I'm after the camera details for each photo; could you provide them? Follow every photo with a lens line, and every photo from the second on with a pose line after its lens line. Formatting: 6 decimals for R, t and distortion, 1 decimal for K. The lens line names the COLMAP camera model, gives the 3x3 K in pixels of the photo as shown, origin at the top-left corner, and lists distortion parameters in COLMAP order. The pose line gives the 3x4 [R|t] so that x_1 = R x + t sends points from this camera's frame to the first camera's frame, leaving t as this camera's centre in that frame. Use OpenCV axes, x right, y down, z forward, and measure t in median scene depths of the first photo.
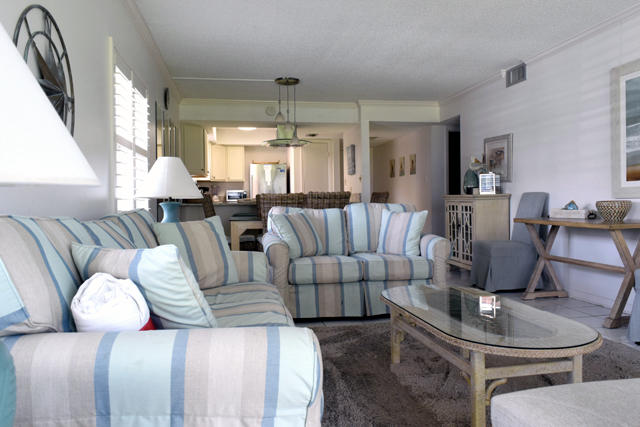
lens RADIAL K [[503.6, 0, 320.0], [0, 503.6, 213.5], [0, 0, 1]] dist [-0.006271, 0.008692]
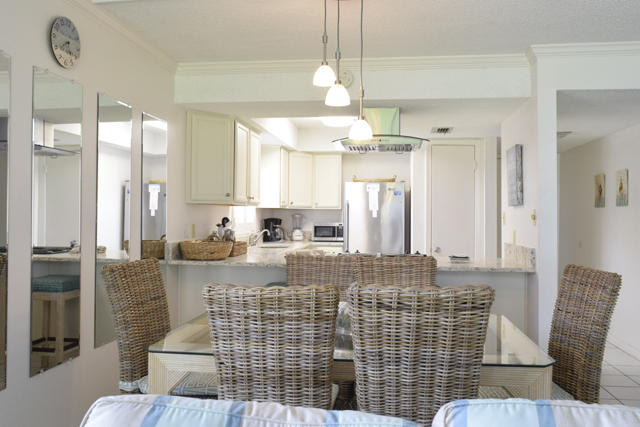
lens RADIAL K [[541.4, 0, 320.0], [0, 541.4, 213.5], [0, 0, 1]] dist [-0.034409, -0.002933]
pose [[0.953103, 0.016179, -0.302213, 0.037390], [-0.025481, 0.999314, -0.026860, -0.048069], [0.301571, 0.033301, 0.952862, 0.418720]]
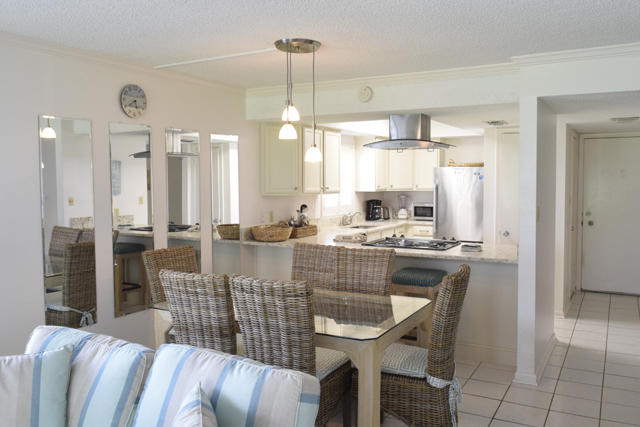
lens RADIAL K [[541.4, 0, 320.0], [0, 541.4, 213.5], [0, 0, 1]] dist [-0.034409, -0.002933]
pose [[0.770764, 0.047895, -0.635318, 0.233806], [-0.020398, 0.998514, 0.050529, -0.081463], [0.636795, -0.025987, 0.770595, 0.405127]]
